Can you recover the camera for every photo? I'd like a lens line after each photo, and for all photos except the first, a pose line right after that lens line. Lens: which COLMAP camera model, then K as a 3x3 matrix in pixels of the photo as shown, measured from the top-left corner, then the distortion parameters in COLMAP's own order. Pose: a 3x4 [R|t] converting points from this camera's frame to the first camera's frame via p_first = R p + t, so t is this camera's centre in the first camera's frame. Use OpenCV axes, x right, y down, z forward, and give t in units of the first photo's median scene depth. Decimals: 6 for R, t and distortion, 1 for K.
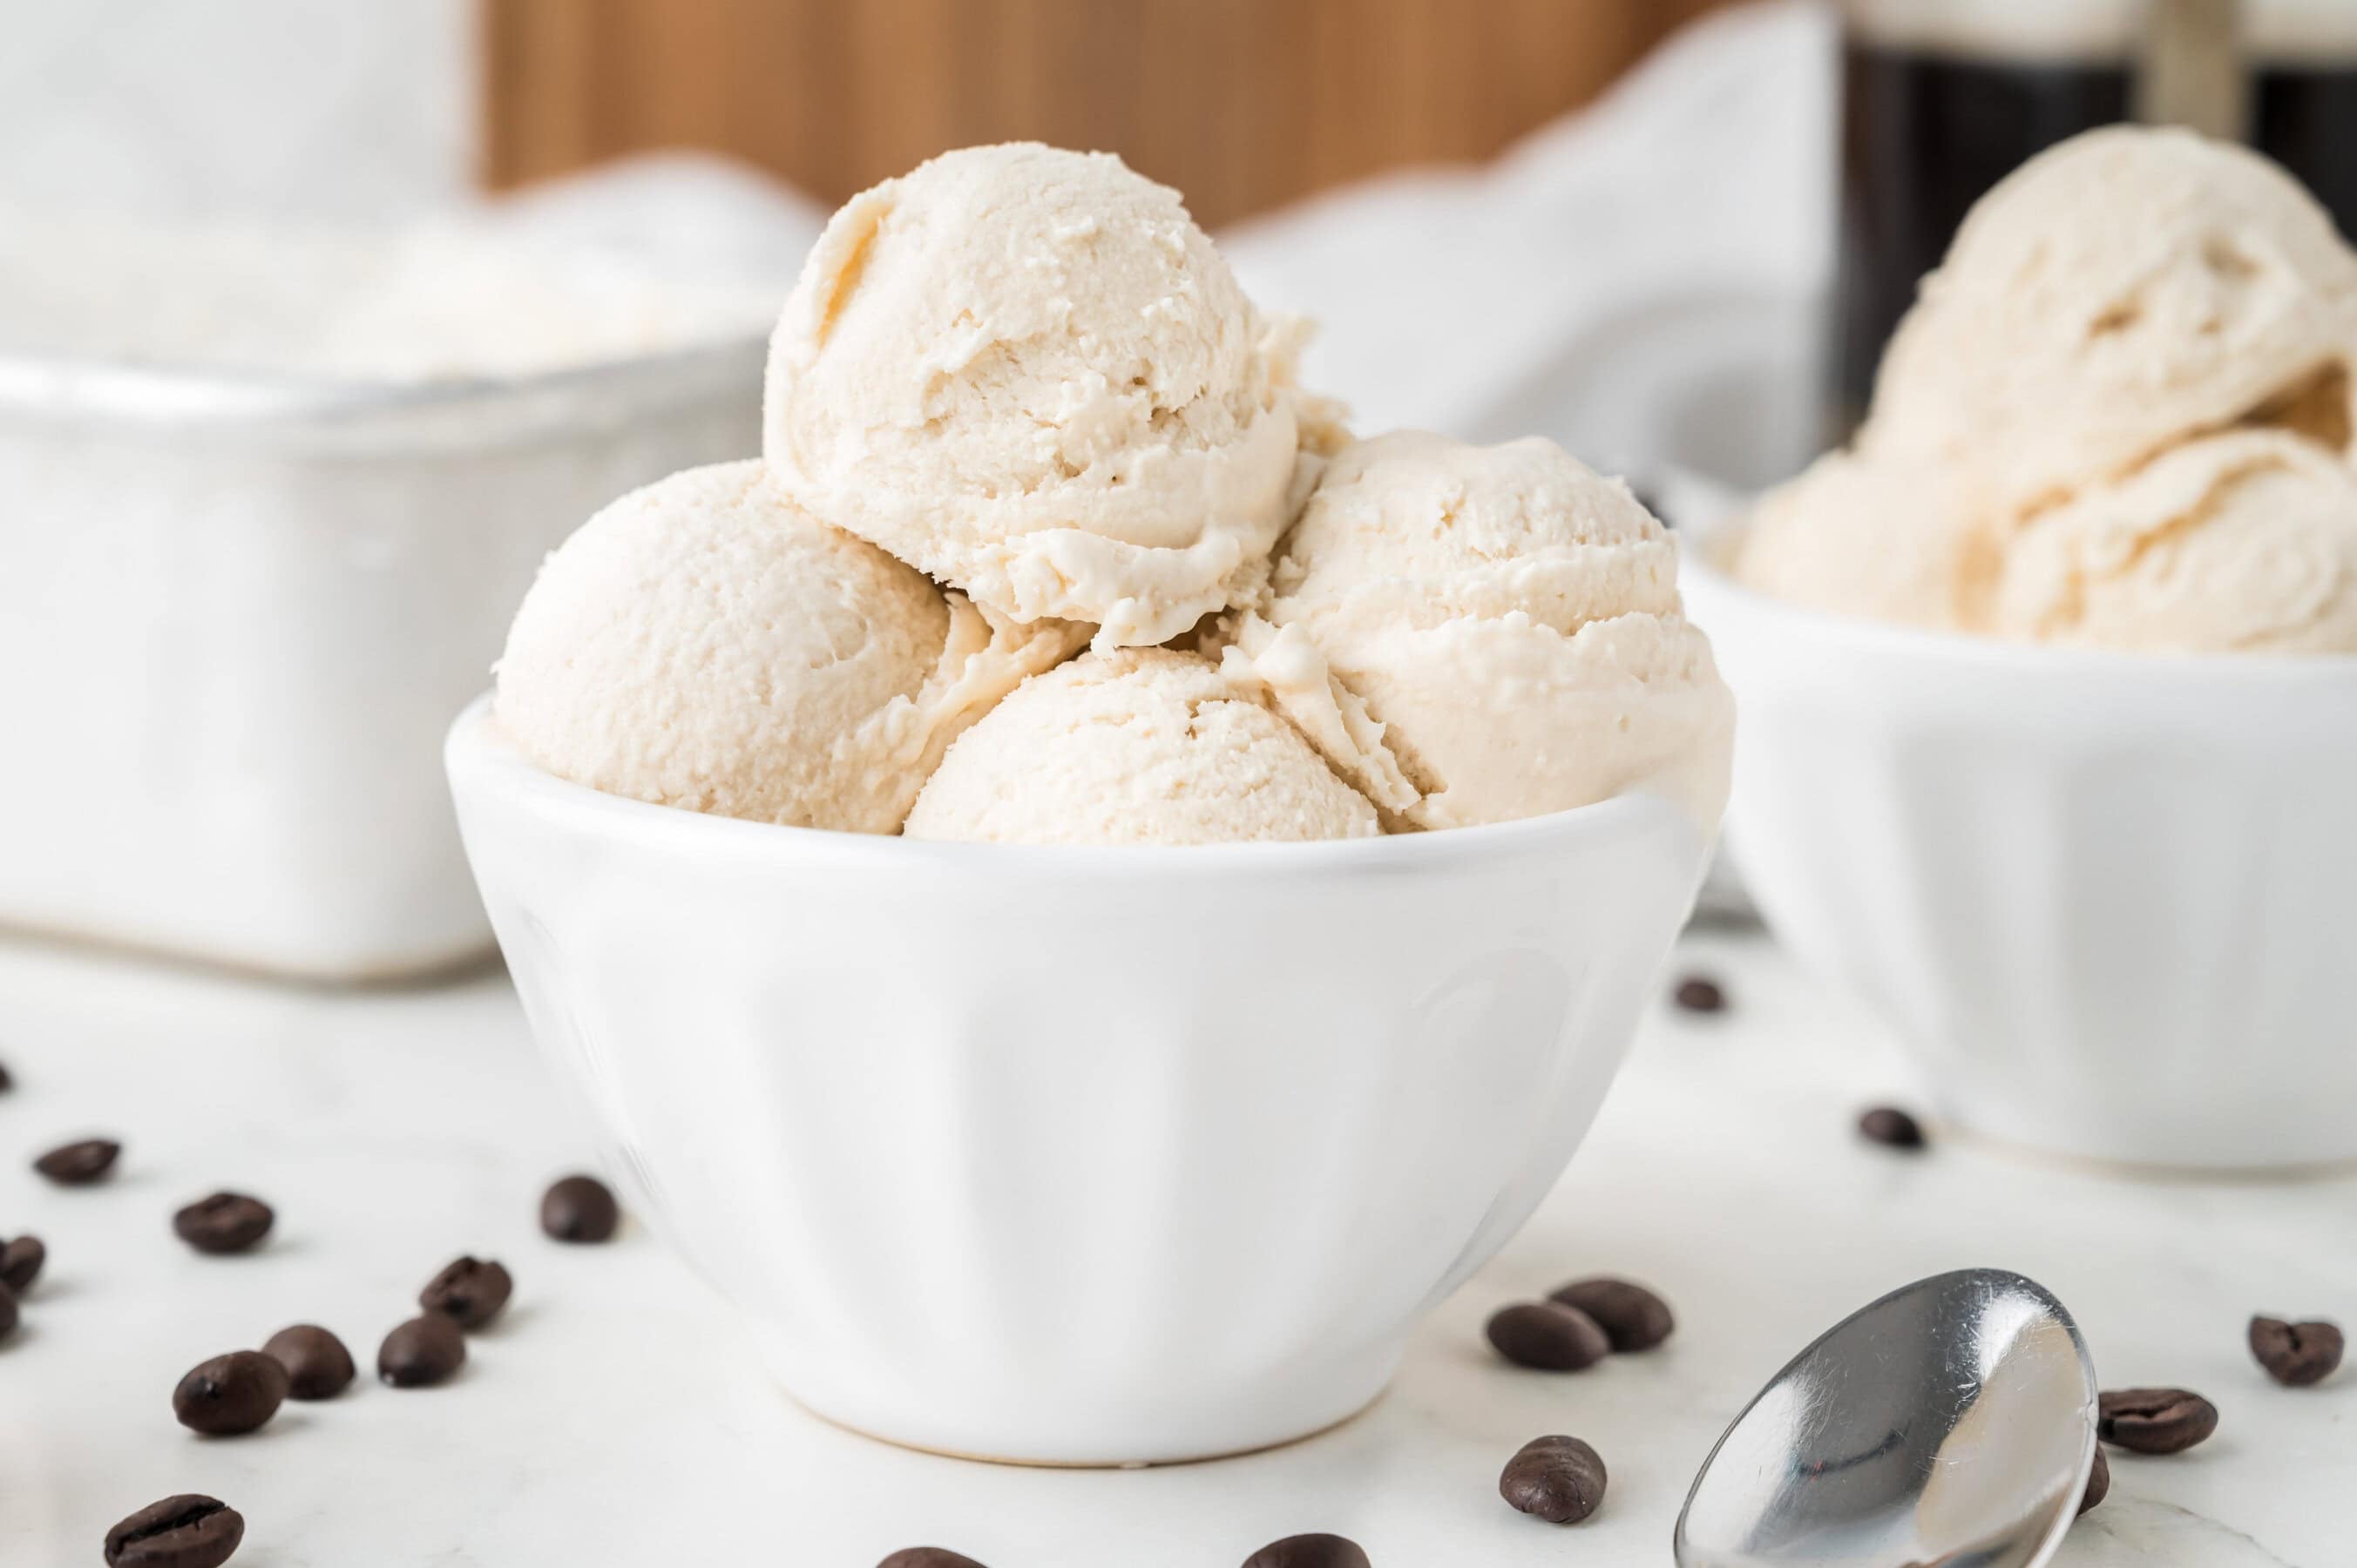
lens RADIAL K [[6796.8, 0, 1178.5], [0, 6796.8, 784.0], [0, 0, 1]] dist [-0.050101, 0.349342]
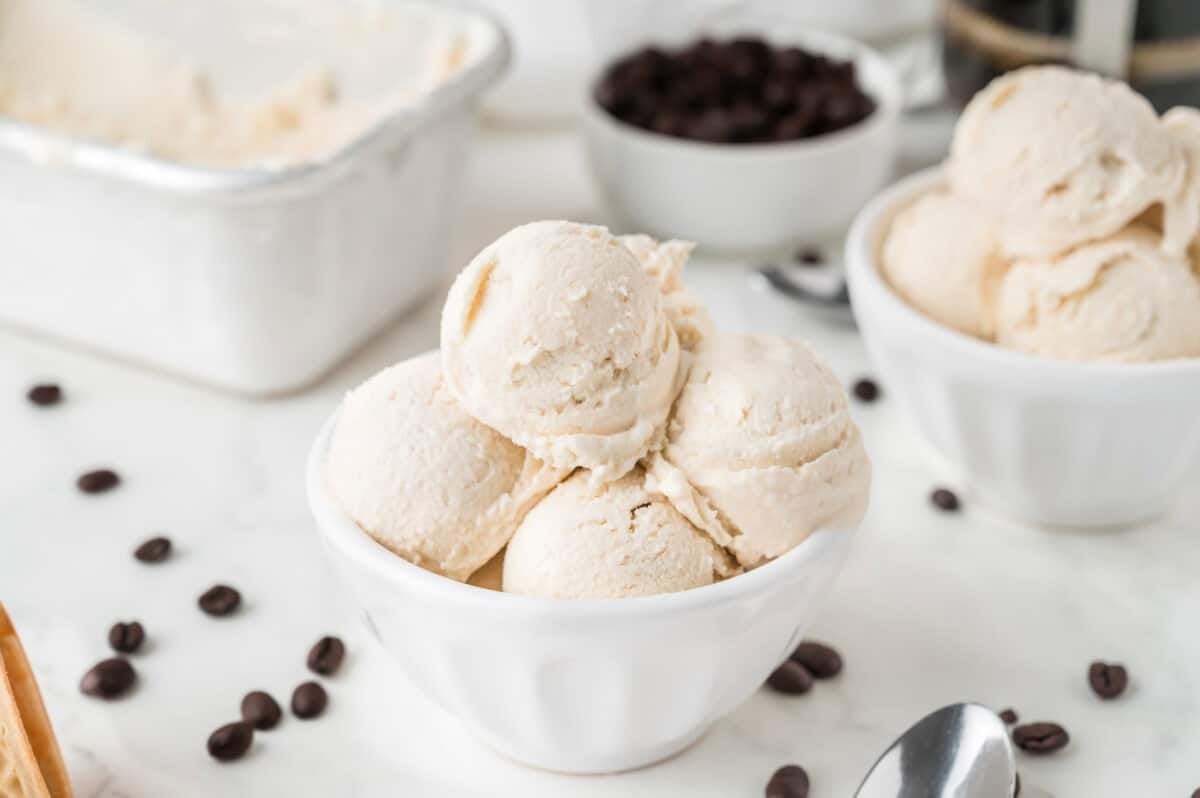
lens RADIAL K [[3460.9, 0, 600.0], [0, 3460.9, 399.0], [0, 0, 1]] dist [-0.050101, 0.349342]
pose [[0.999775, -0.005249, -0.020550, 0.015135], [0.013708, 0.899231, 0.437259, -0.548866], [0.016184, -0.437442, 0.899101, -0.032764]]
